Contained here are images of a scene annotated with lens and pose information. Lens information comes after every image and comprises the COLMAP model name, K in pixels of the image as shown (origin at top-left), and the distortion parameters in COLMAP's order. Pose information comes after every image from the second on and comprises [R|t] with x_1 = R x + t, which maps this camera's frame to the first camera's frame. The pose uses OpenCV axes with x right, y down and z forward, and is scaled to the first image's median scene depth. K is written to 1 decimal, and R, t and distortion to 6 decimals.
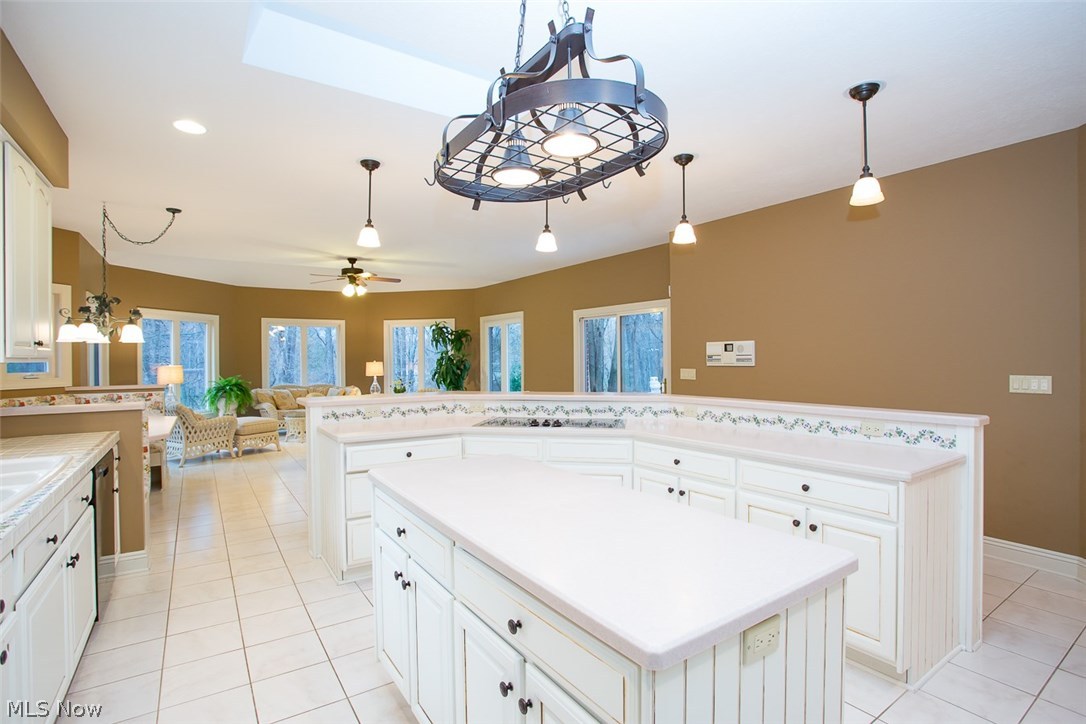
lens RADIAL K [[519.3, 0, 543.9], [0, 519.3, 331.6], [0, 0, 1]] dist [-0.069063, 0.023417]
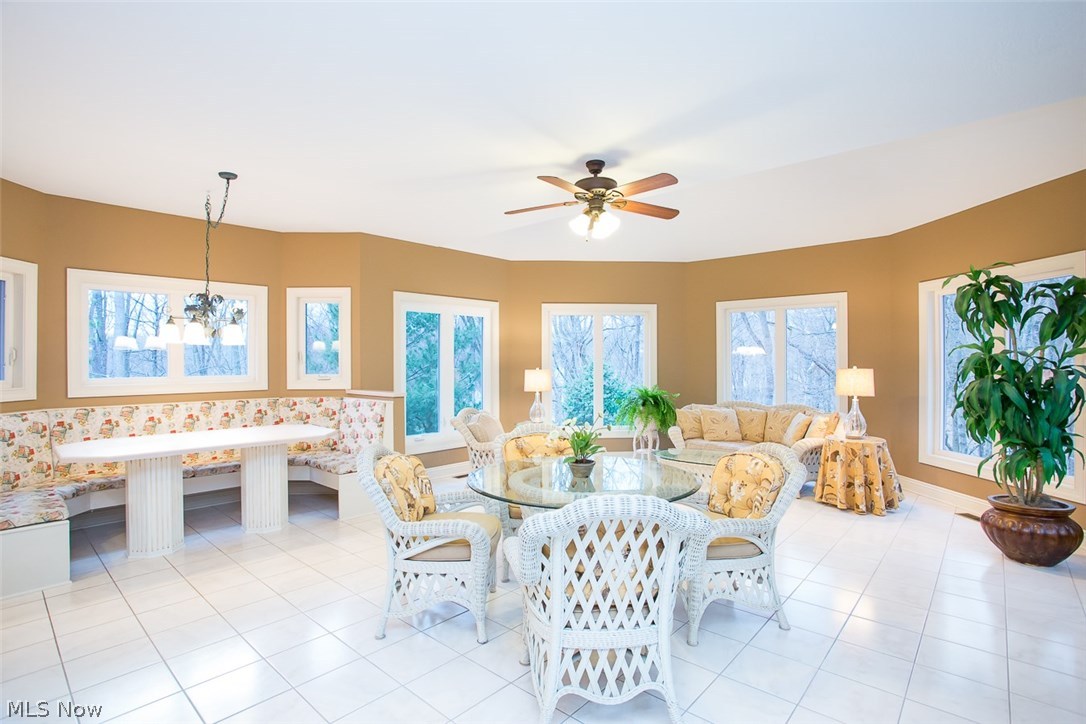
lens RADIAL K [[525.4, 0, 541.1], [0, 525.4, 360.0], [0, 0, 1]] dist [-0.069927, 0.026262]
pose [[0.250677, 0.004707, -0.968059, 0.150729], [0.047790, 0.998709, 0.017231, 0.052139], [0.966890, -0.050583, 0.250129, 1.125481]]
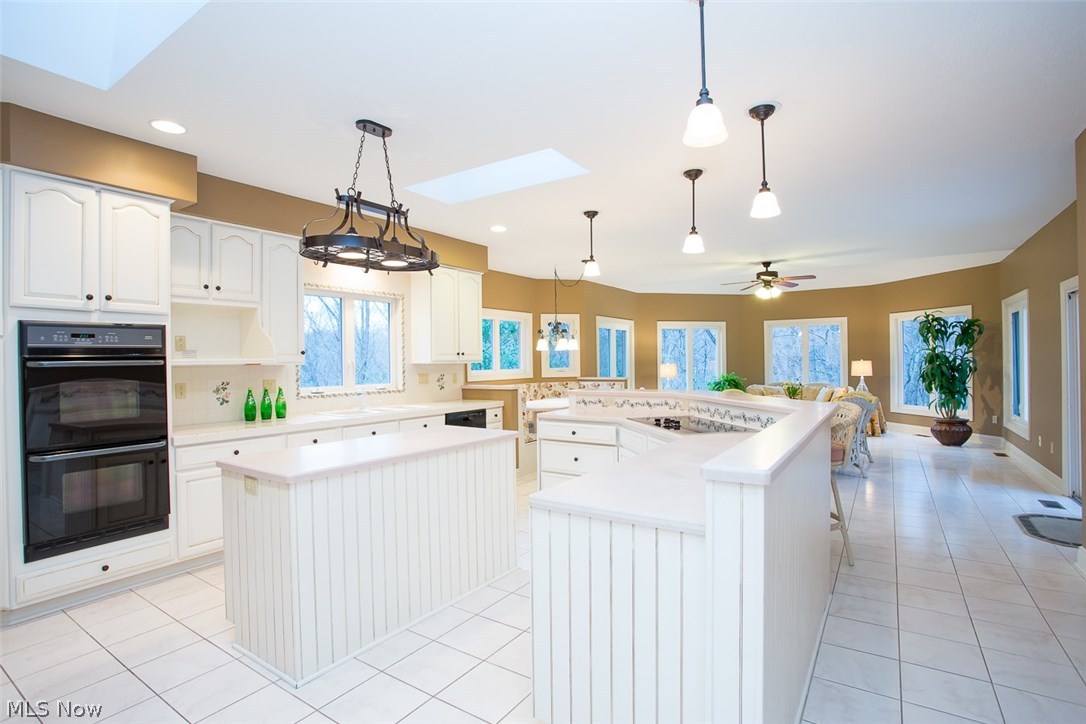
lens RADIAL K [[525.4, 0, 541.1], [0, 525.4, 360.0], [0, 0, 1]] dist [-0.069927, 0.026262]
pose [[0.374759, 0.002098, -0.927120, 0.597670], [0.054872, 0.998194, 0.024439, 0.005909], [0.925497, -0.060031, 0.373967, 0.249192]]
